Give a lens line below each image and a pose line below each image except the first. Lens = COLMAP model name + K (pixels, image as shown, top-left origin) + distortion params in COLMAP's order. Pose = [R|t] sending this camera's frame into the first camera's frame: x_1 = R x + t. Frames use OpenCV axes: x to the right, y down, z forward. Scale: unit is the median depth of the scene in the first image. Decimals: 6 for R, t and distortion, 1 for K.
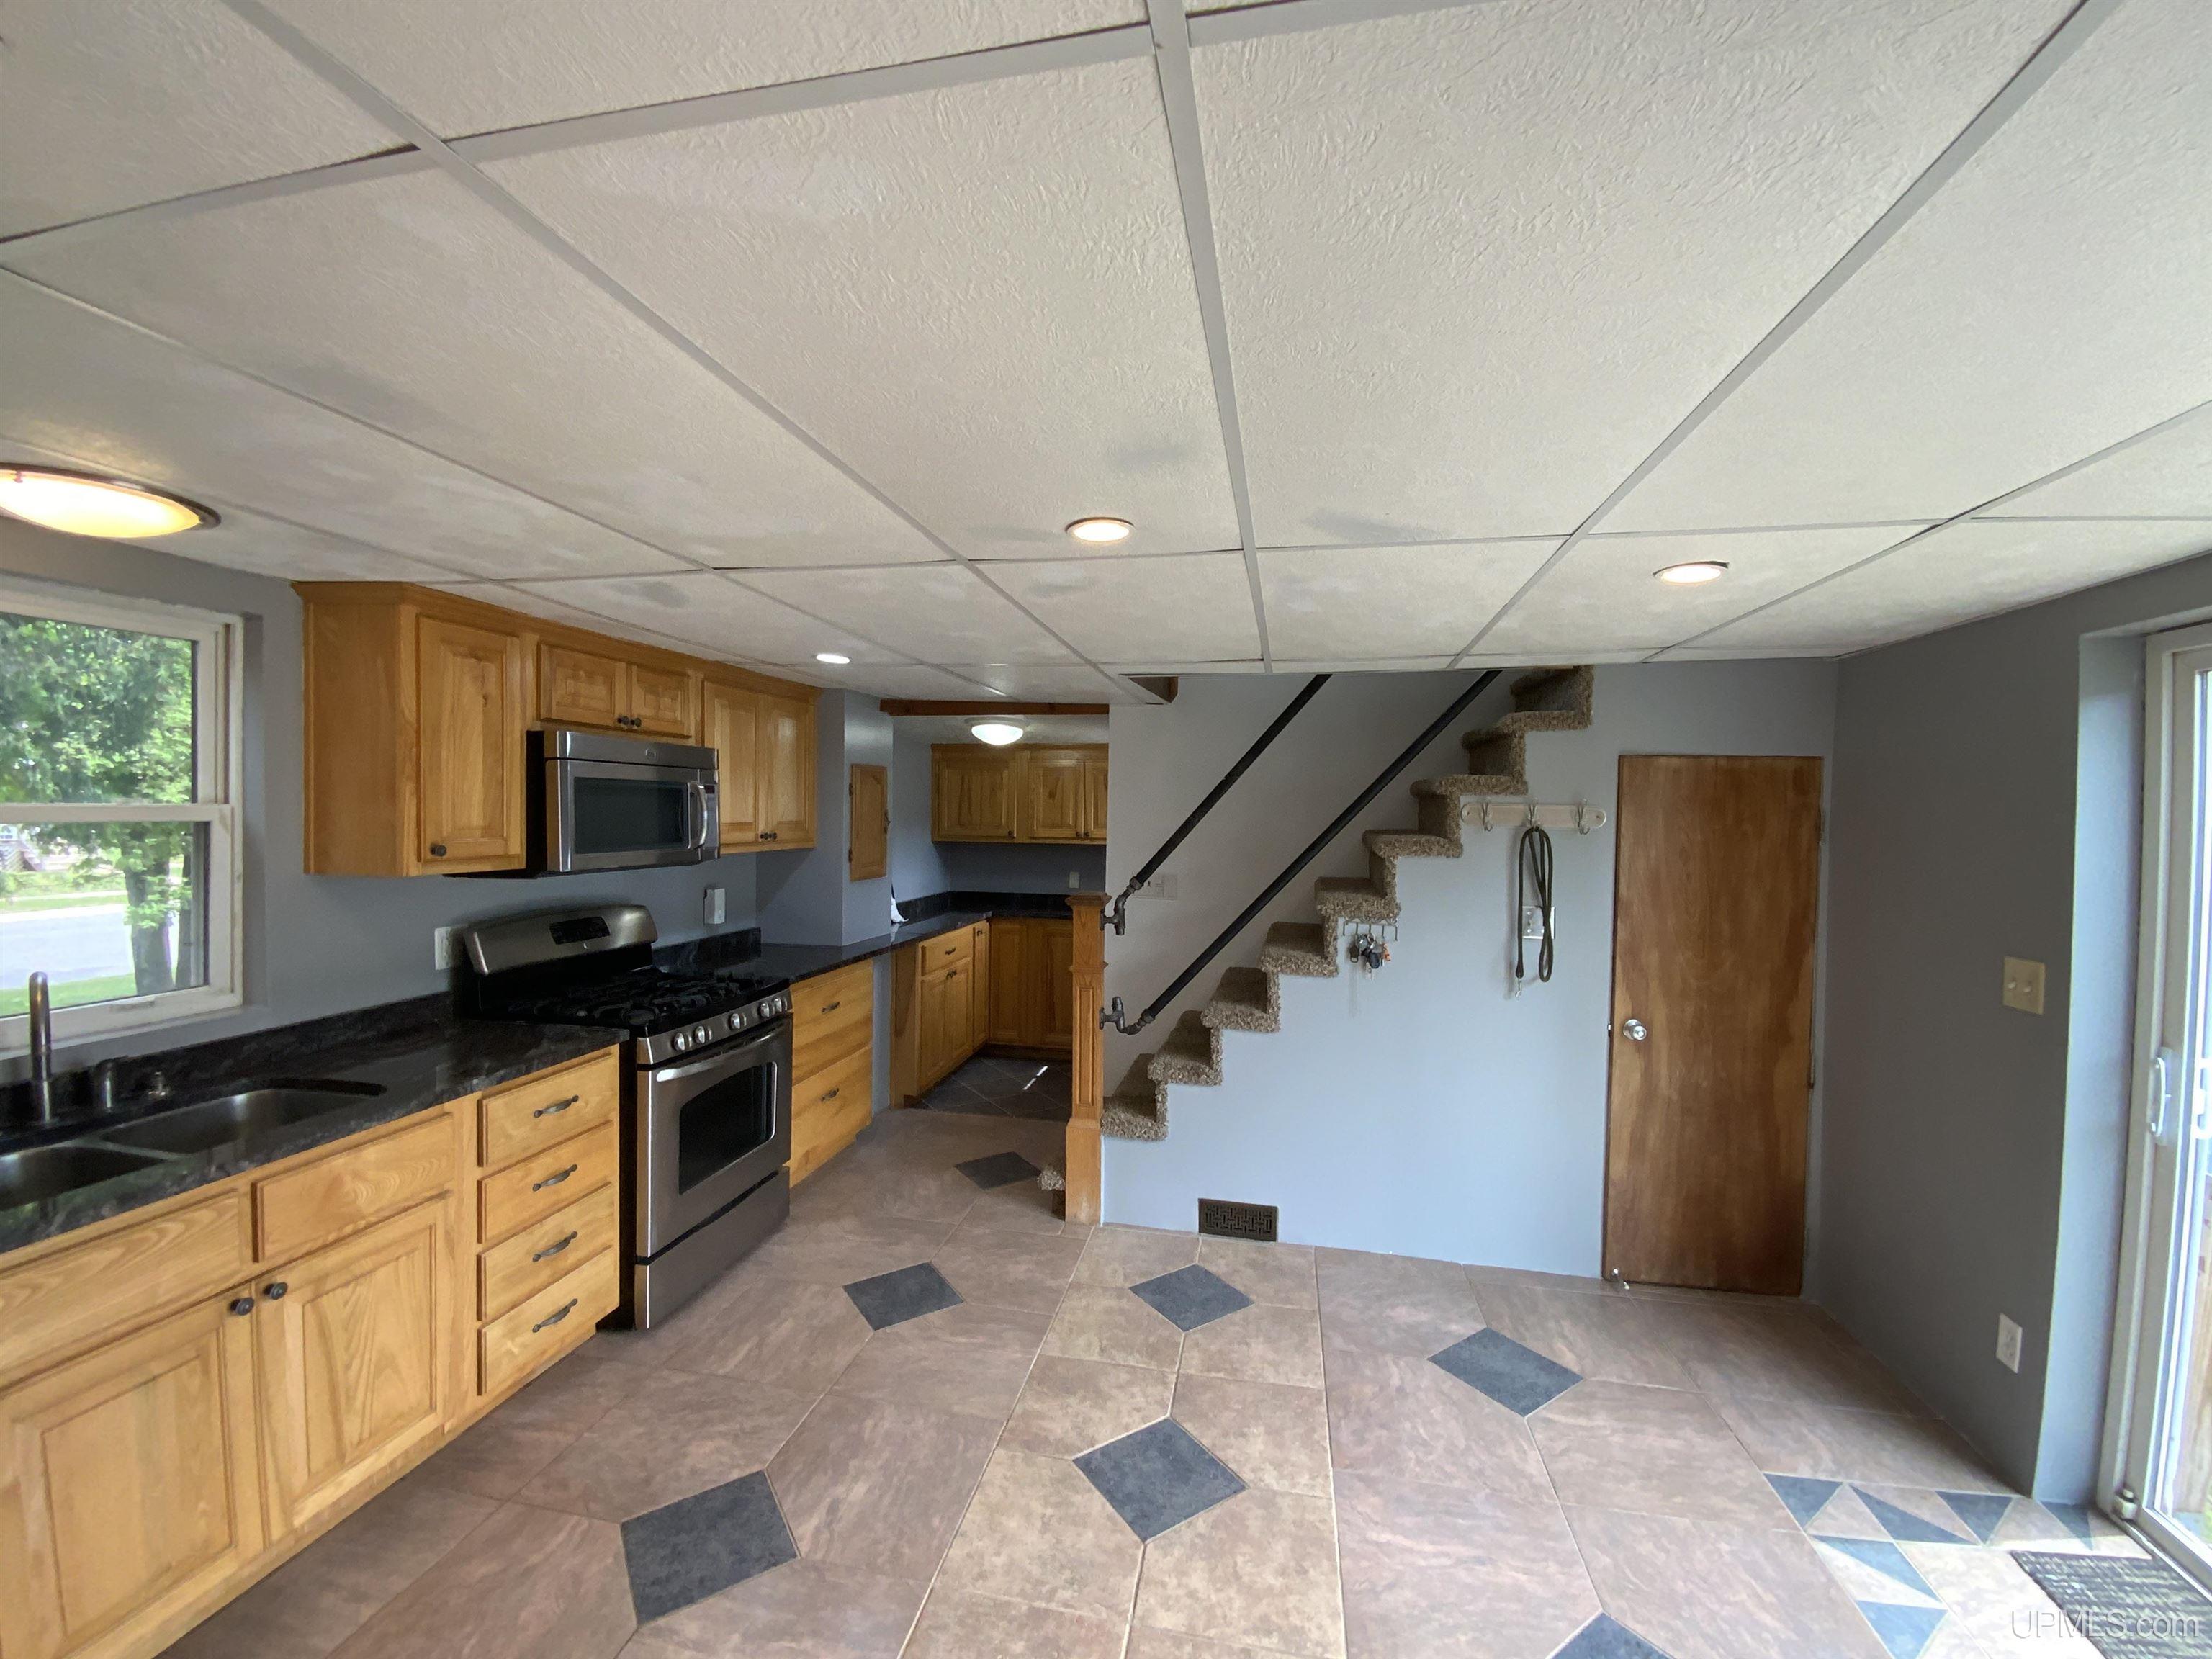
lens RADIAL K [[900.5, 0, 1105.2], [0, 900.5, 840.1], [0, 0, 1]] dist [0.010550, -0.010969]
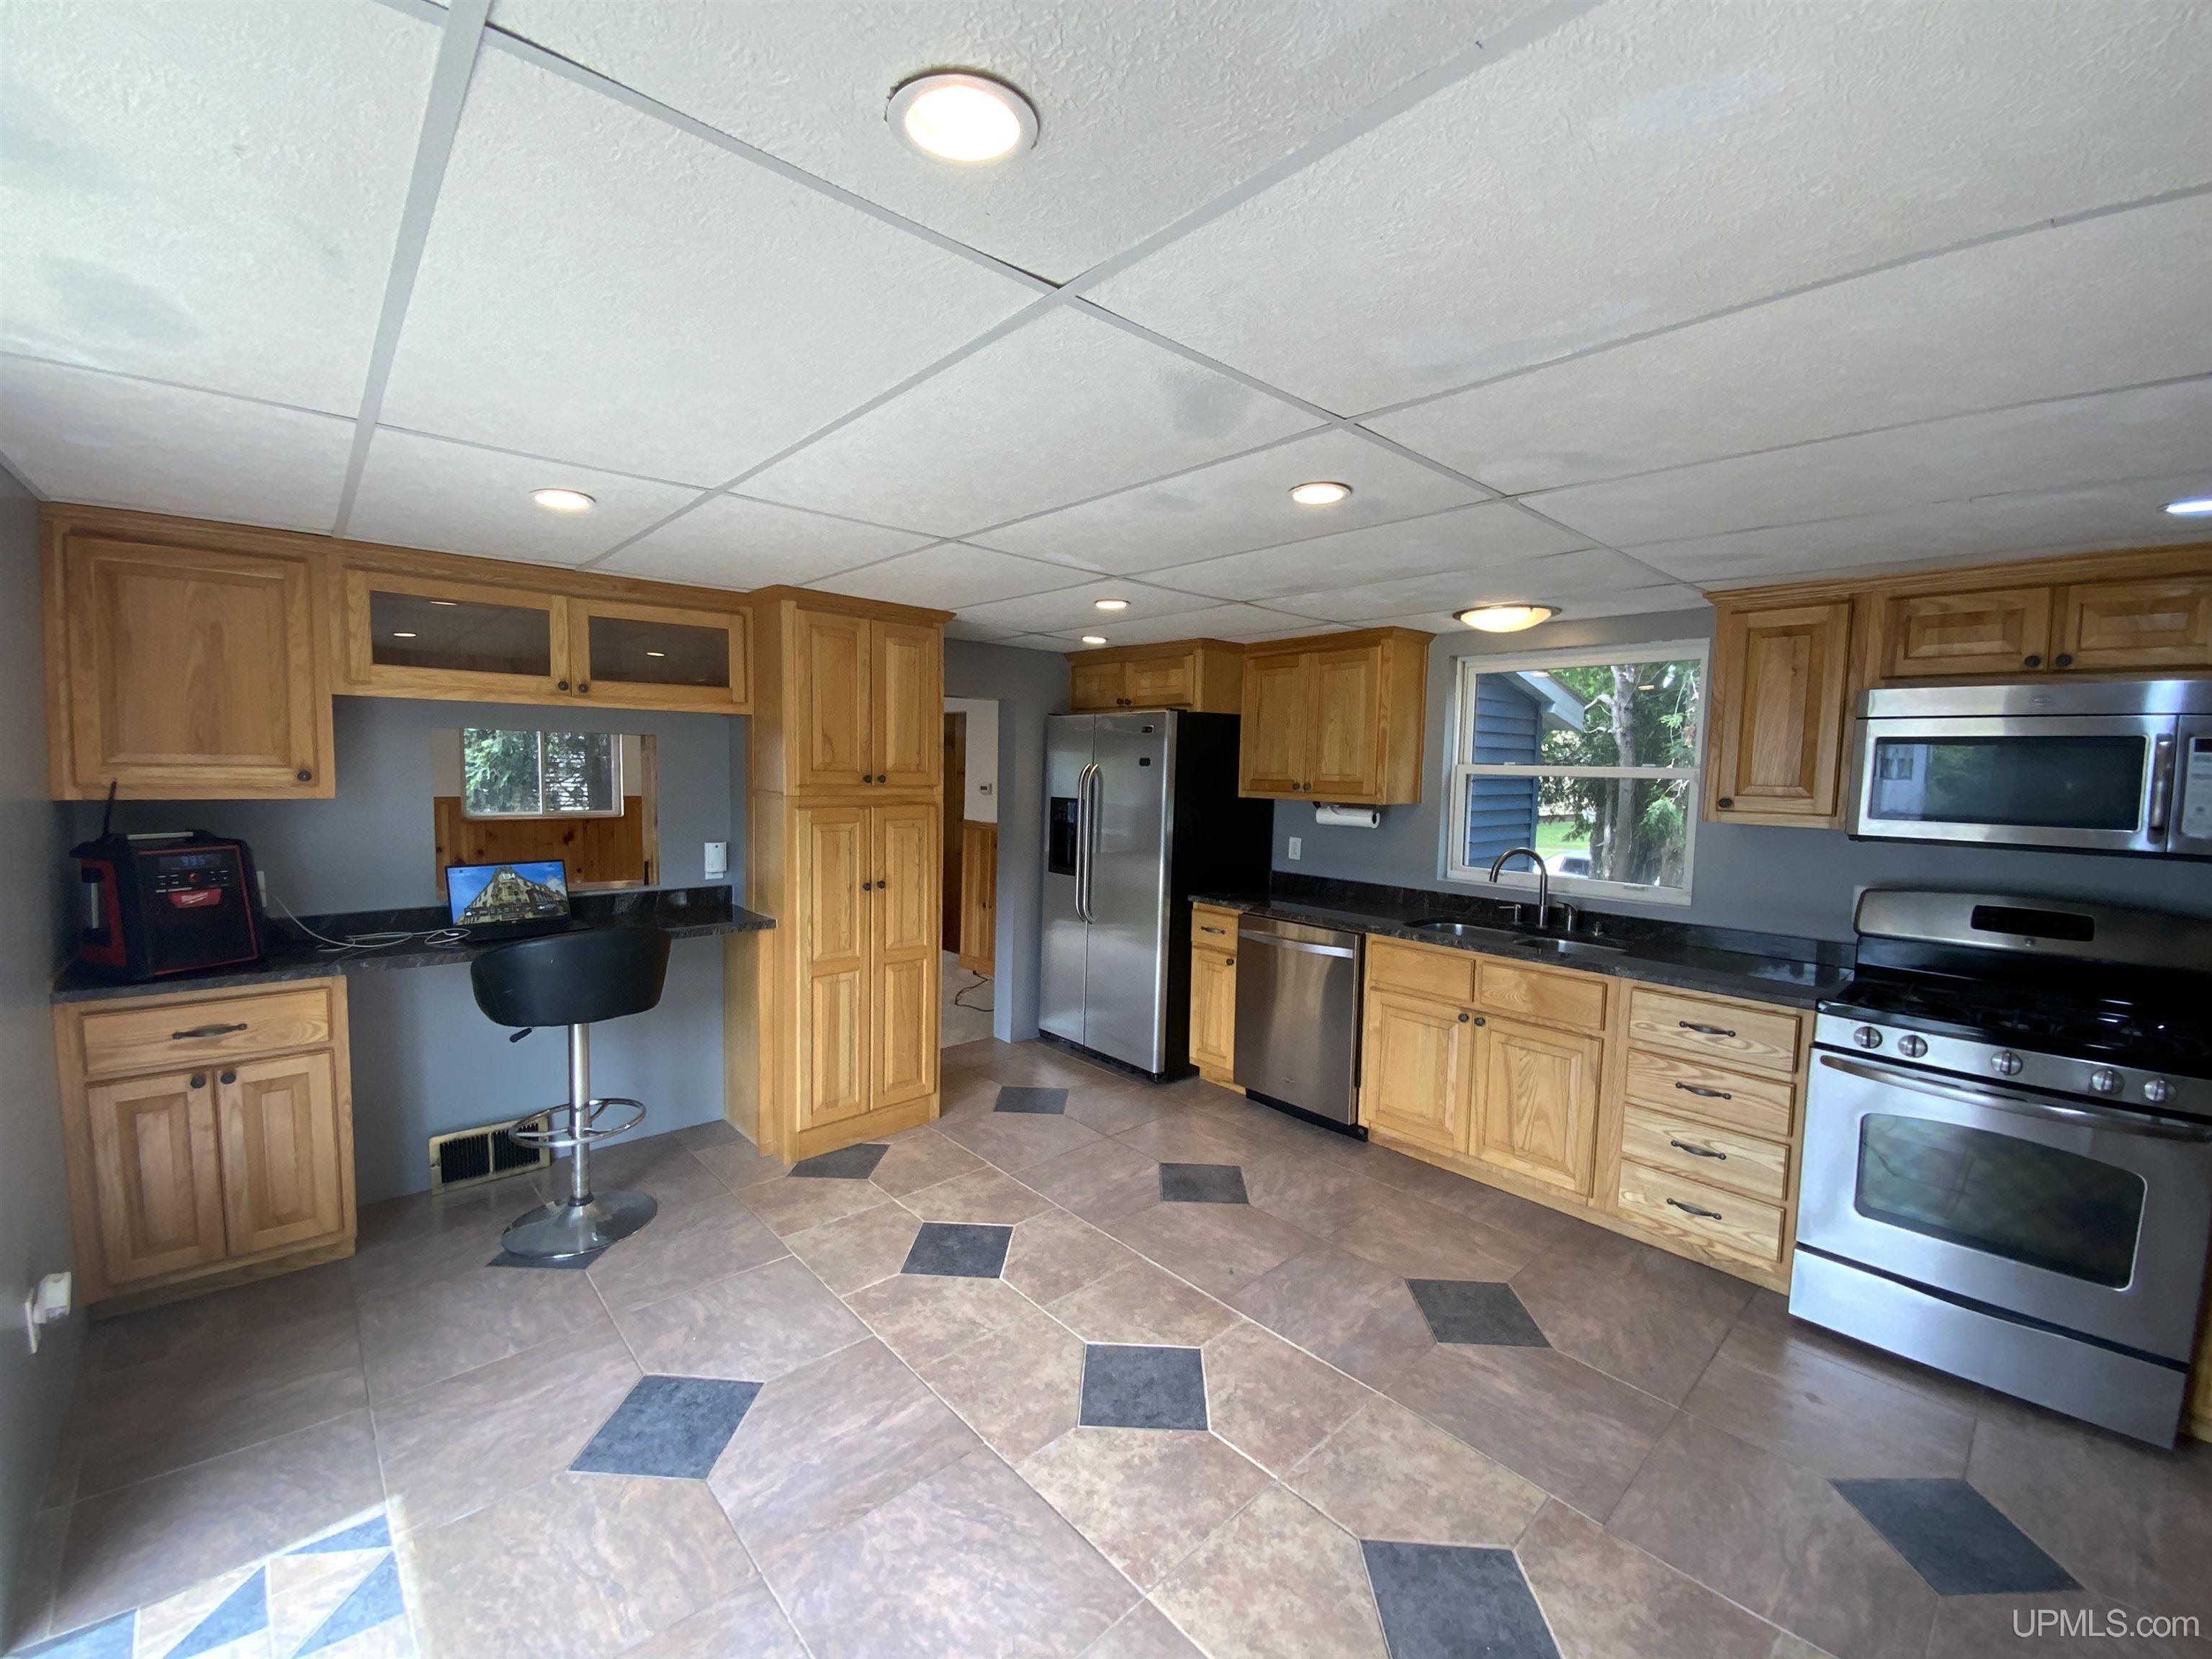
lens RADIAL K [[900.5, 0, 1103.5], [0, 900.5, 834.0], [0, 0, 1]] dist [0.010550, -0.010969]
pose [[-0.595537, 0.038058, -0.802426, 0.731816], [-0.056497, 0.994420, 0.089094, -0.009037], [0.801339, 0.098394, -0.590063, 1.009566]]
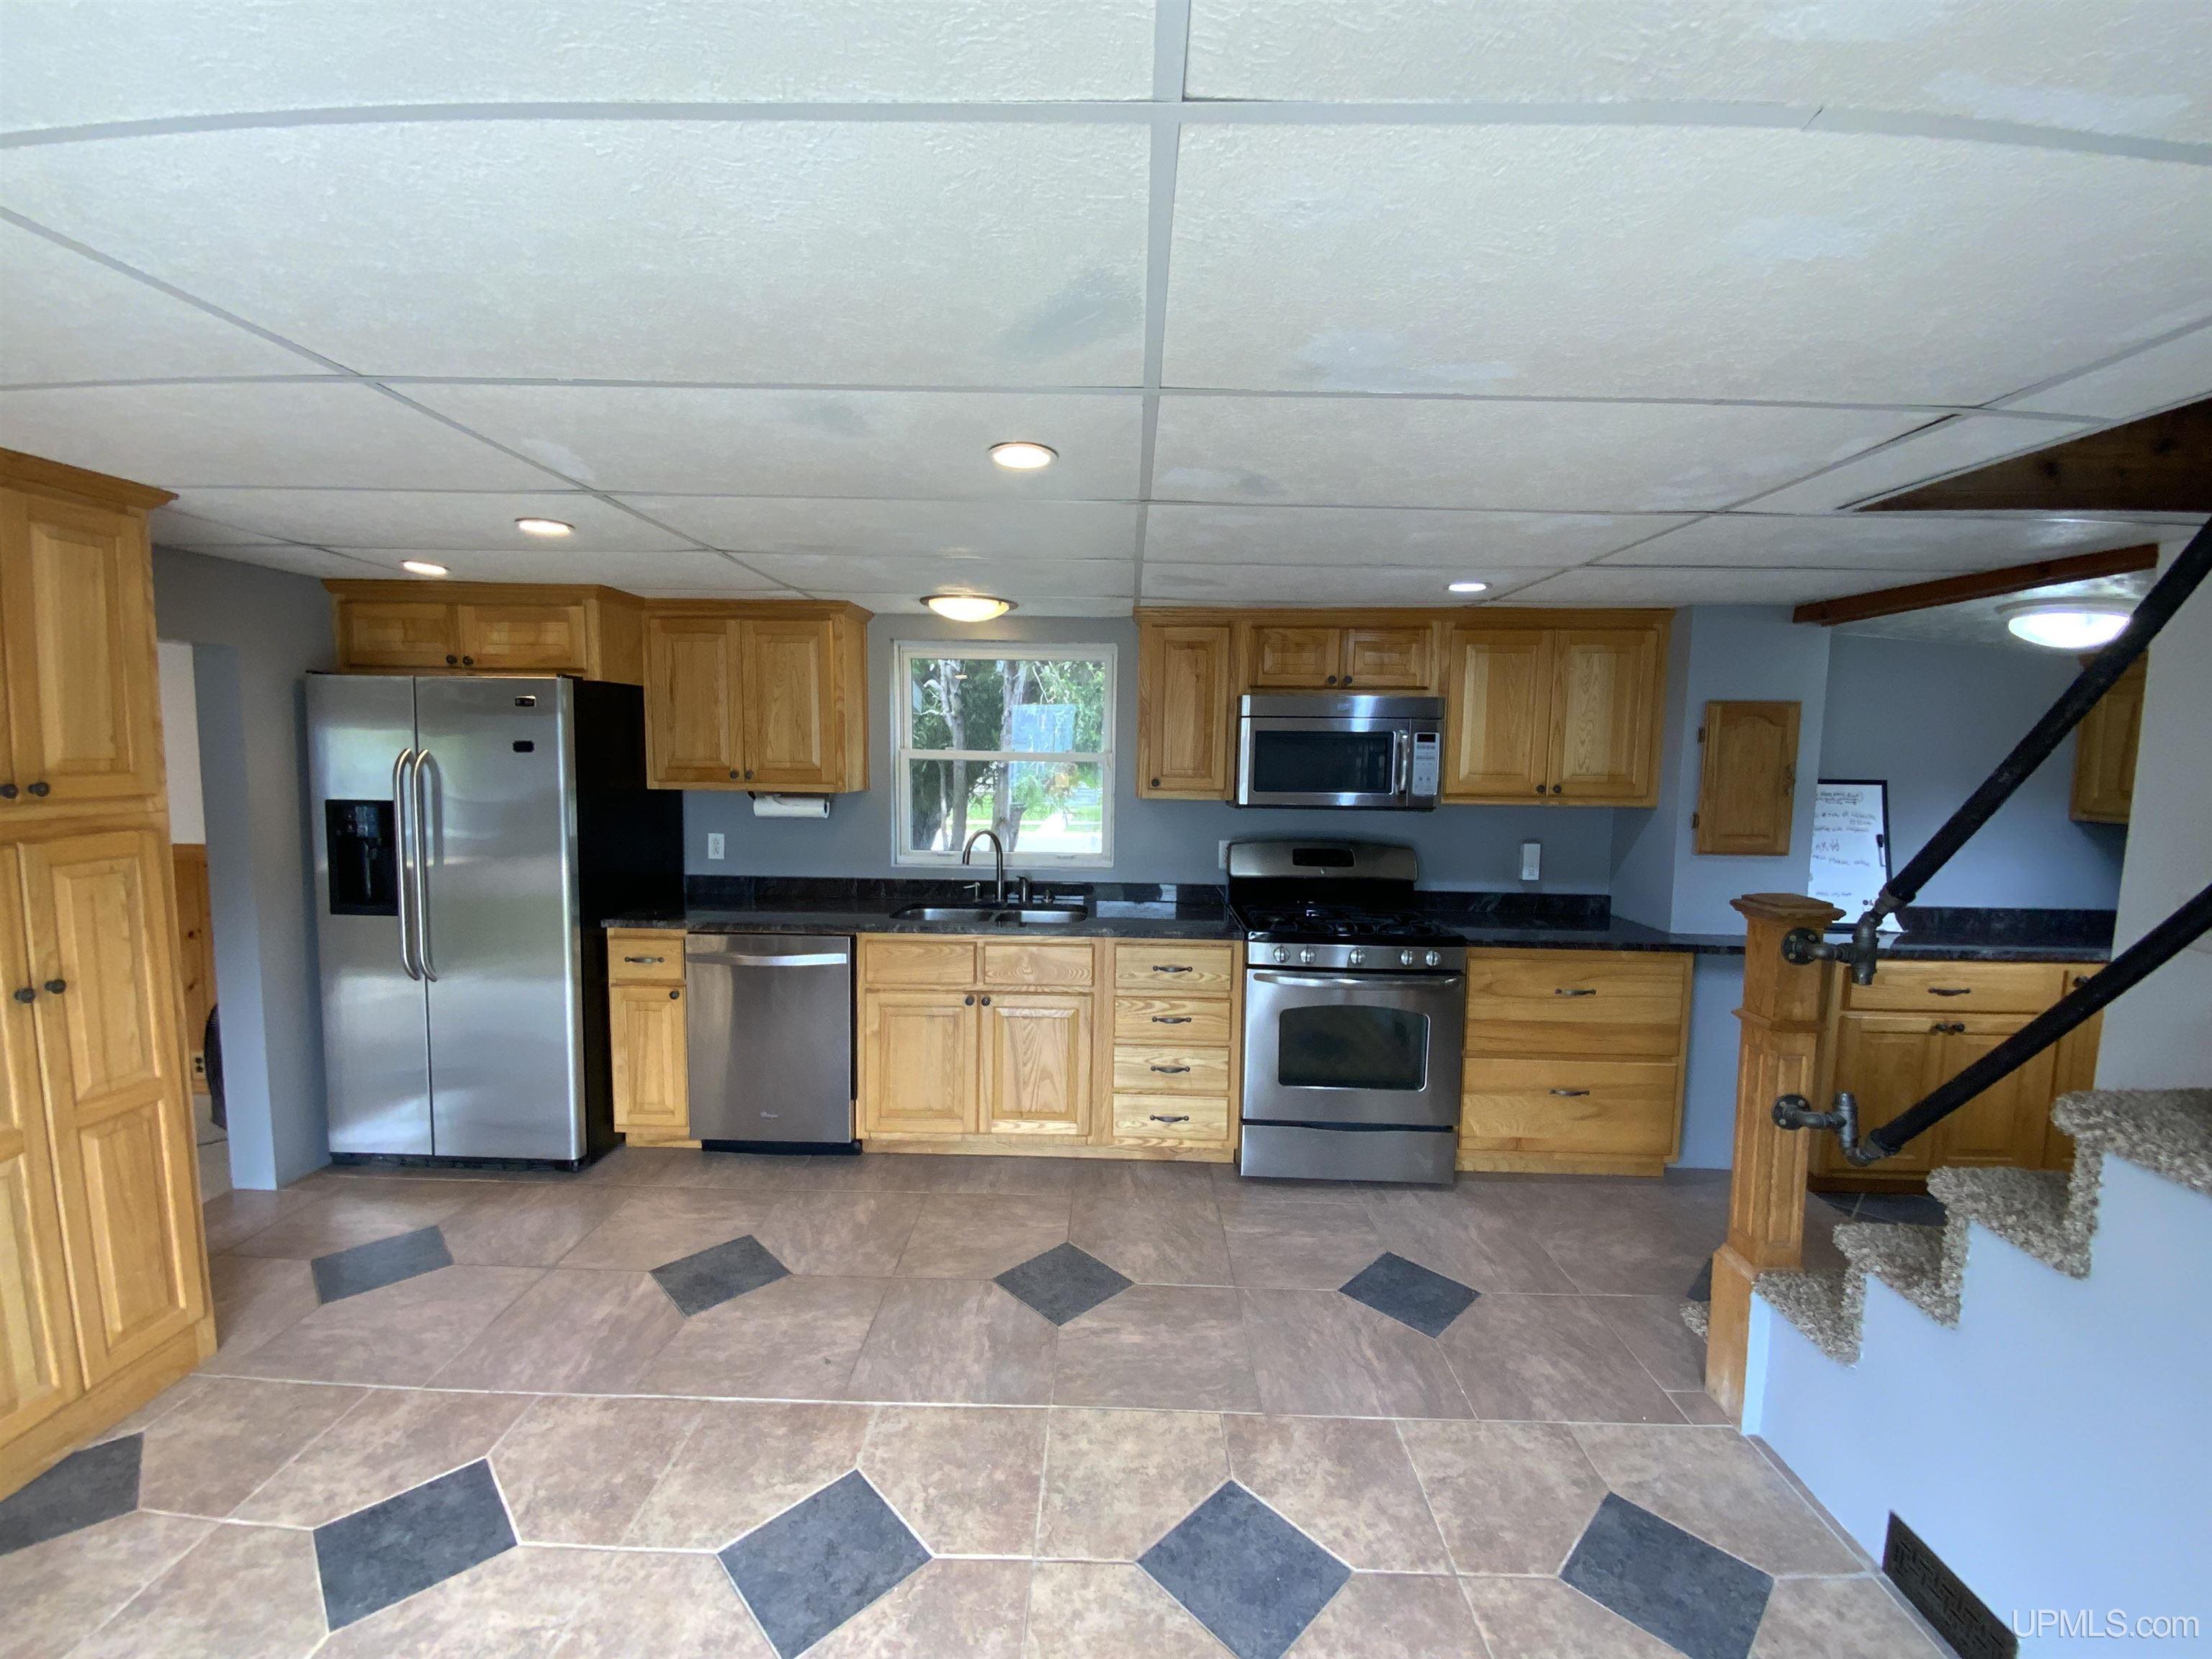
lens RADIAL K [[900.5, 0, 1104.6], [0, 900.5, 830.6], [0, 0, 1]] dist [0.010550, -0.010969]
pose [[0.176724, 0.078313, -0.981140, 0.690865], [-0.048283, 0.996319, 0.070828, -0.009884], [0.983075, 0.034855, 0.179855, 0.623699]]
